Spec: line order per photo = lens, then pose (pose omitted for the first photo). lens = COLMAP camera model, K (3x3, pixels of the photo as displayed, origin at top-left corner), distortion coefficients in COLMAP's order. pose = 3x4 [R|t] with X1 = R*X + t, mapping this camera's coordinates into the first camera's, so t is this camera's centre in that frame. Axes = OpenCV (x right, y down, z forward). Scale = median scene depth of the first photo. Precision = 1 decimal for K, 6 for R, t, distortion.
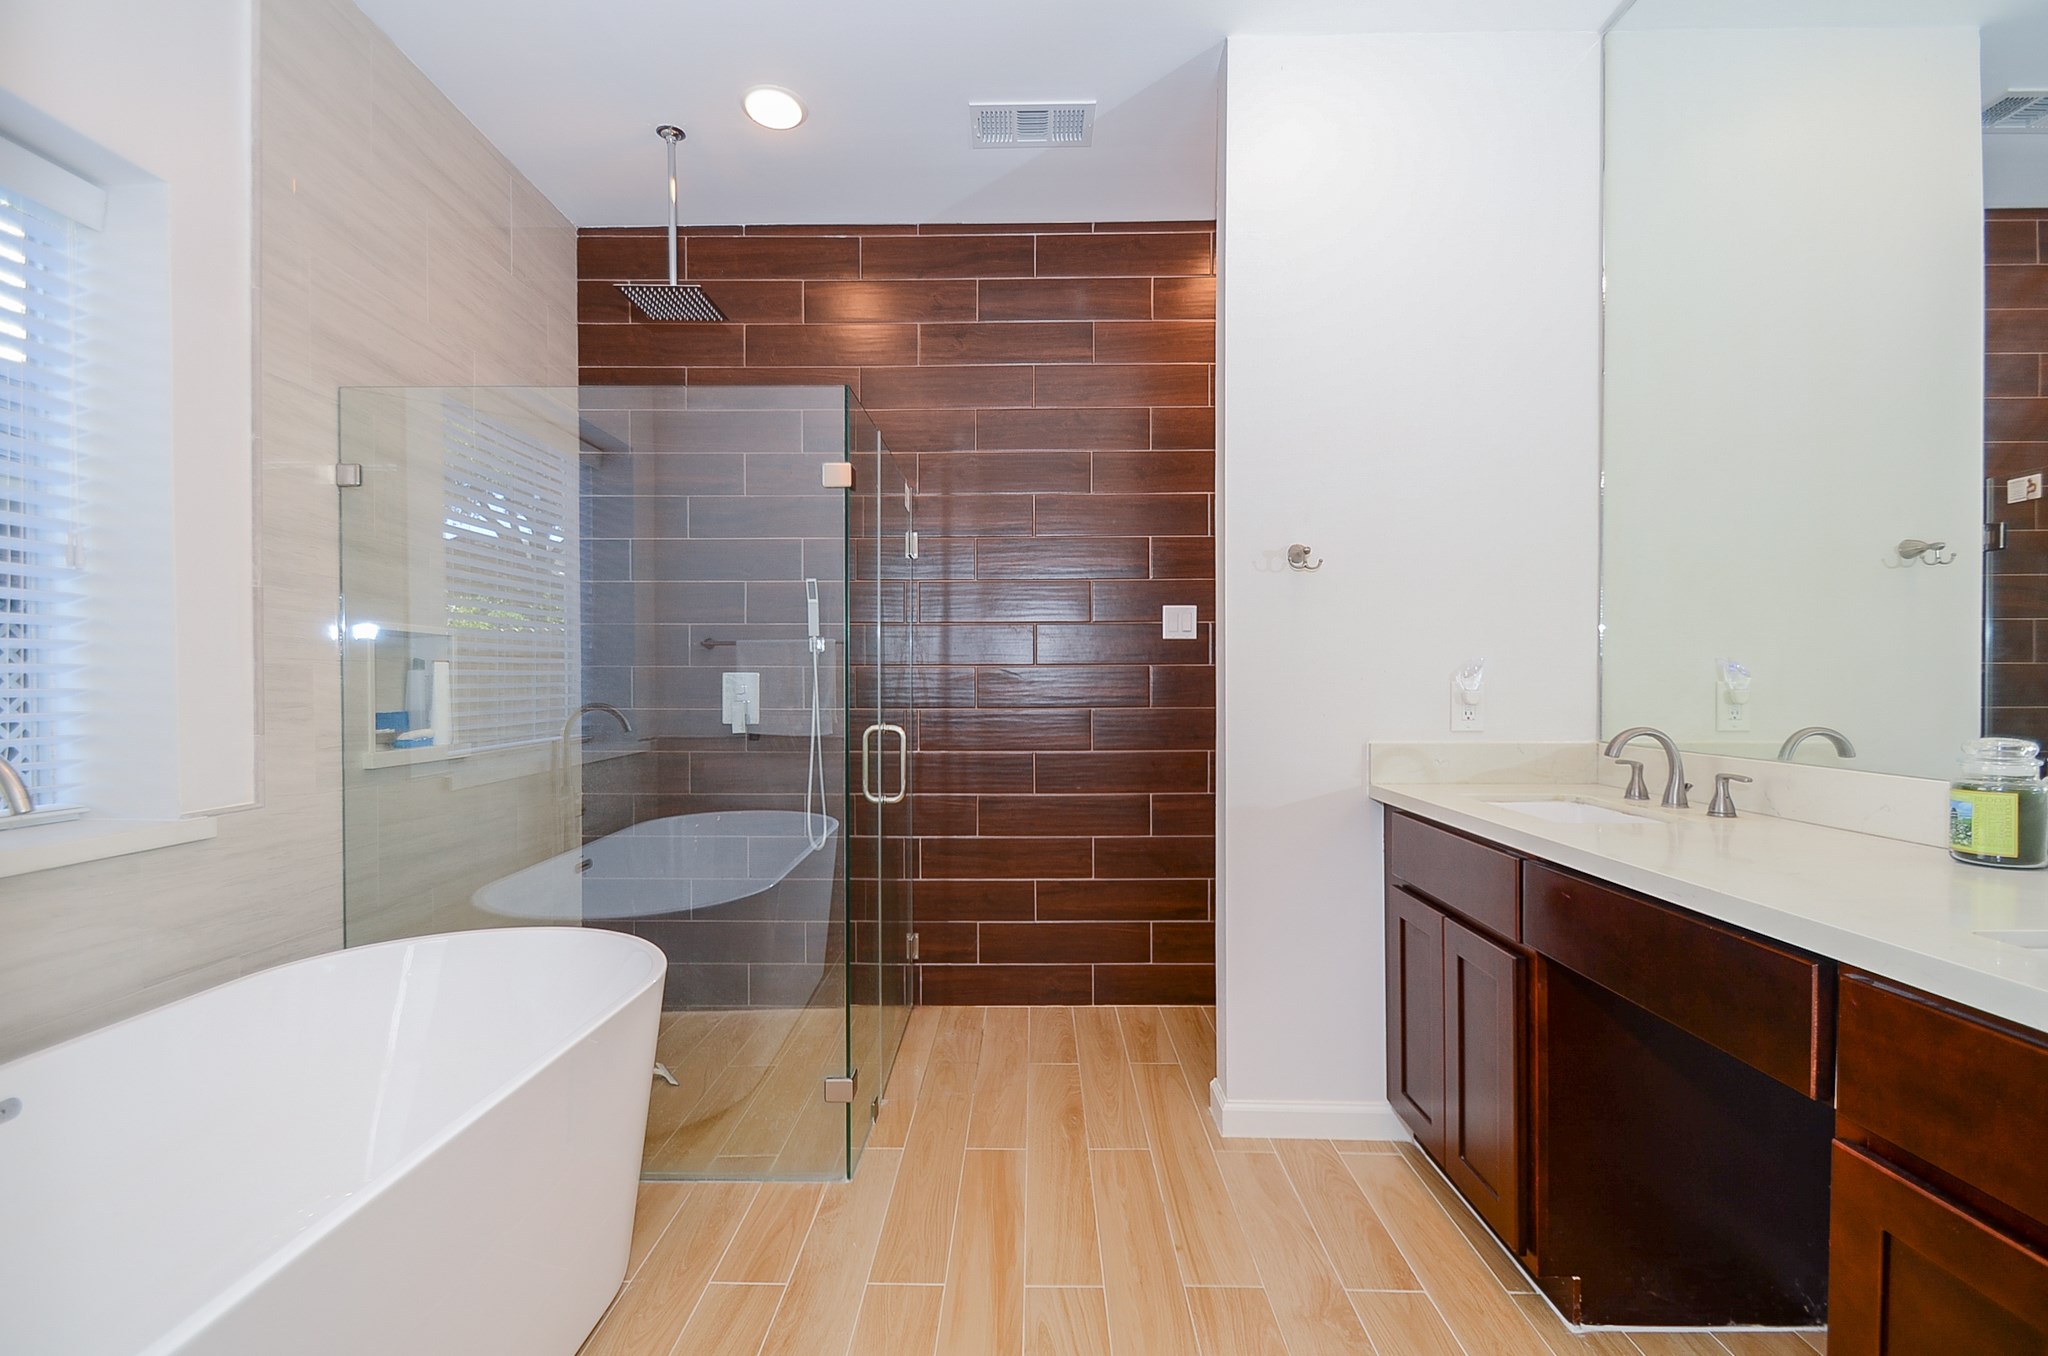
lens RADIAL K [[915.9, 0, 1018.7], [0, 915.9, 689.9], [0, 0, 1]] dist [0.025778, -0.016283]
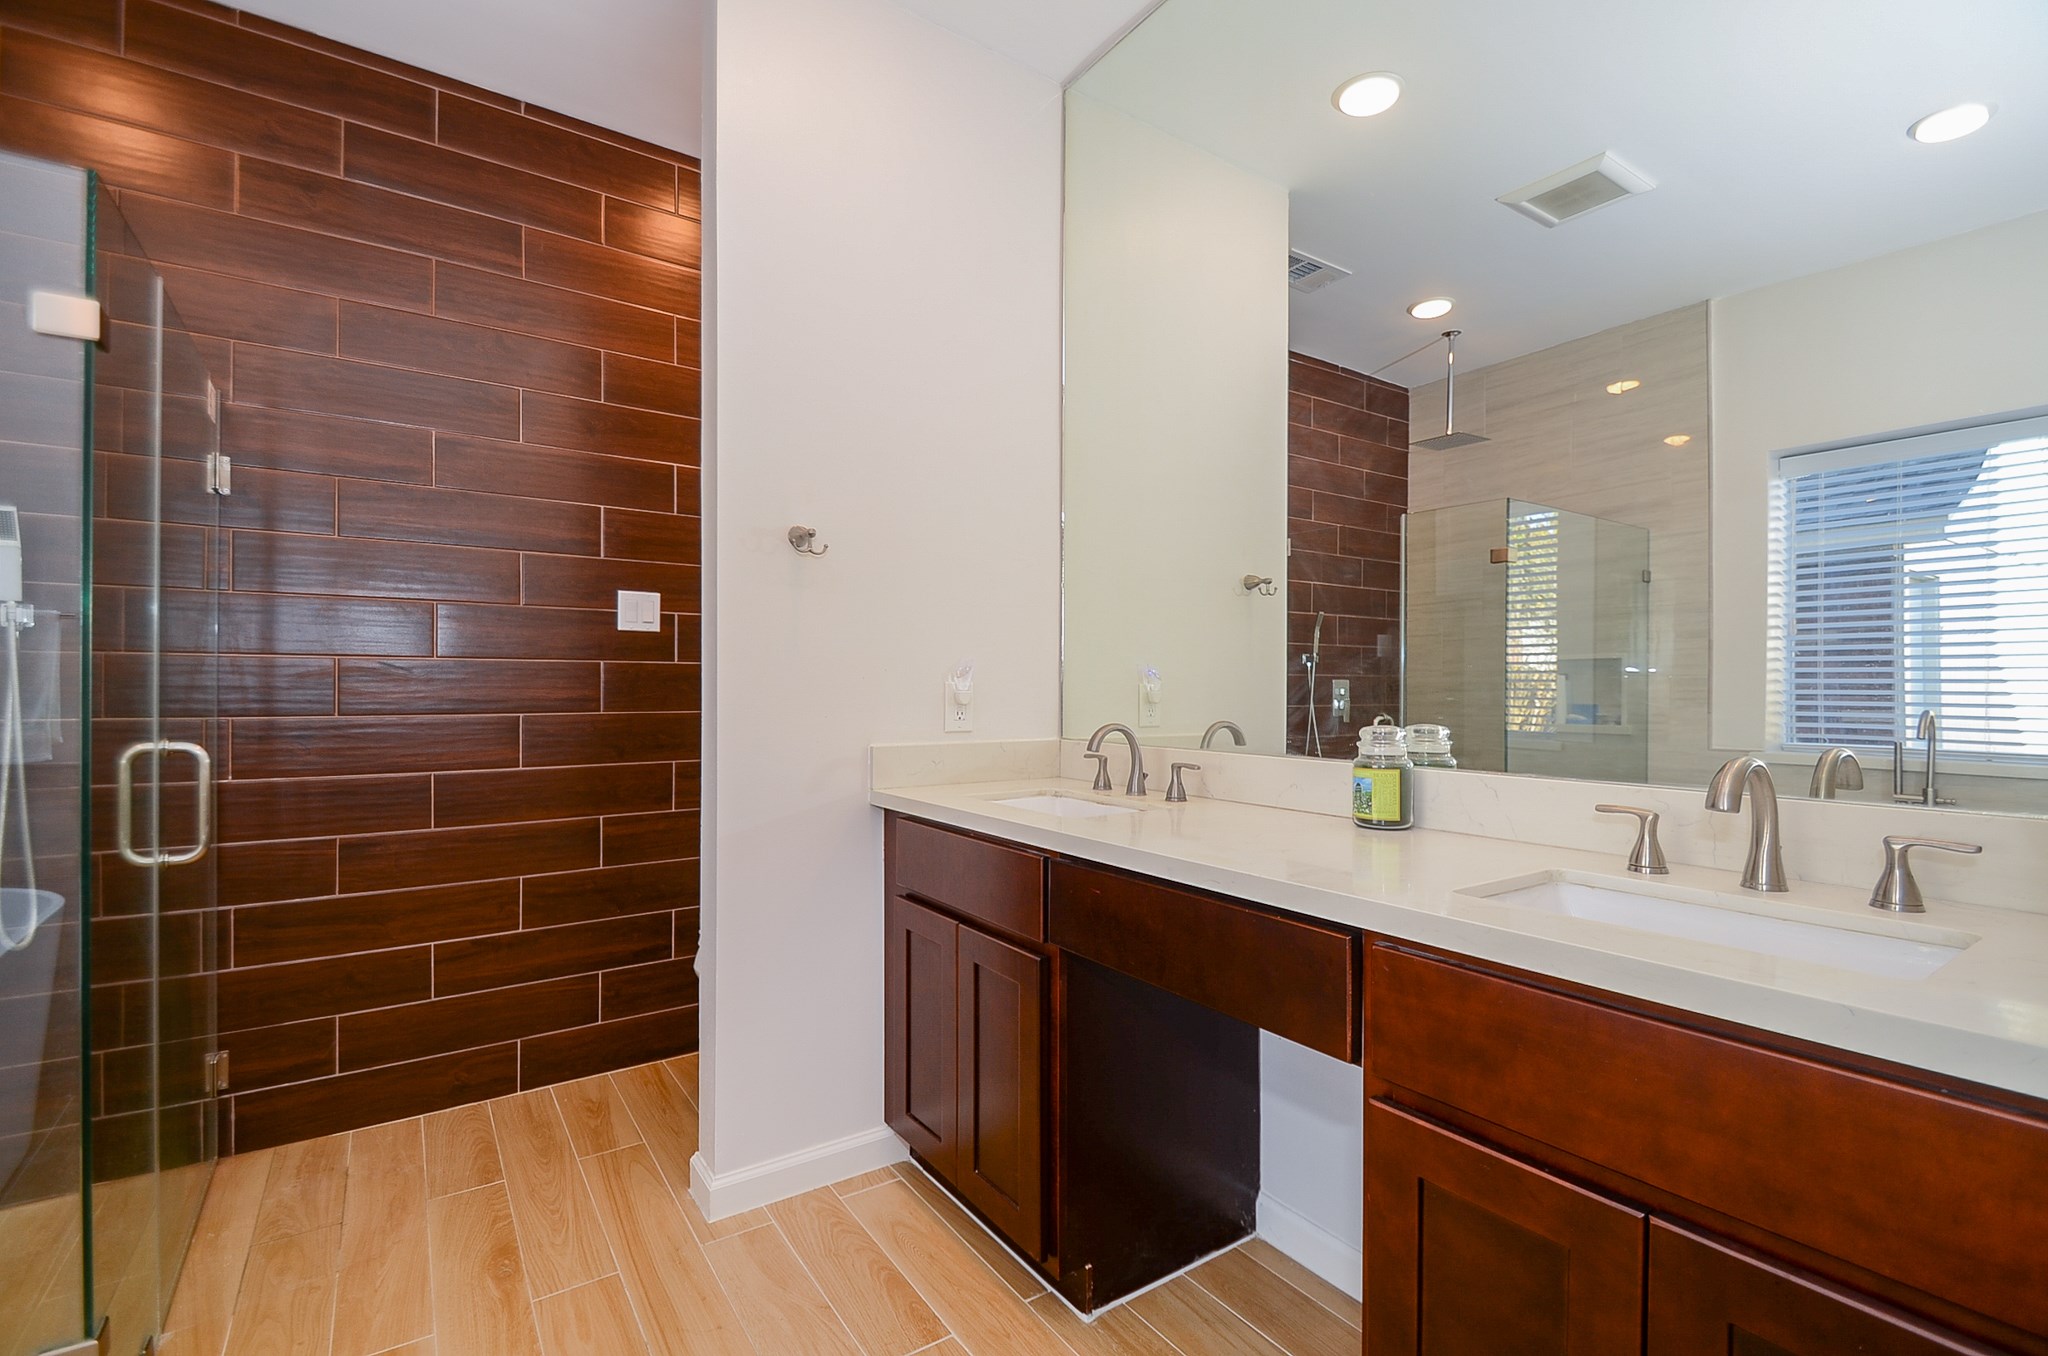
lens RADIAL K [[915.9, 0, 1018.7], [0, 915.9, 689.9], [0, 0, 1]] dist [0.025778, -0.016283]
pose [[0.820831, 0.004930, 0.571150, -0.027264], [-0.000156, 0.999965, -0.008407, 0.007612], [-0.571171, 0.006812, 0.820803, 0.136137]]
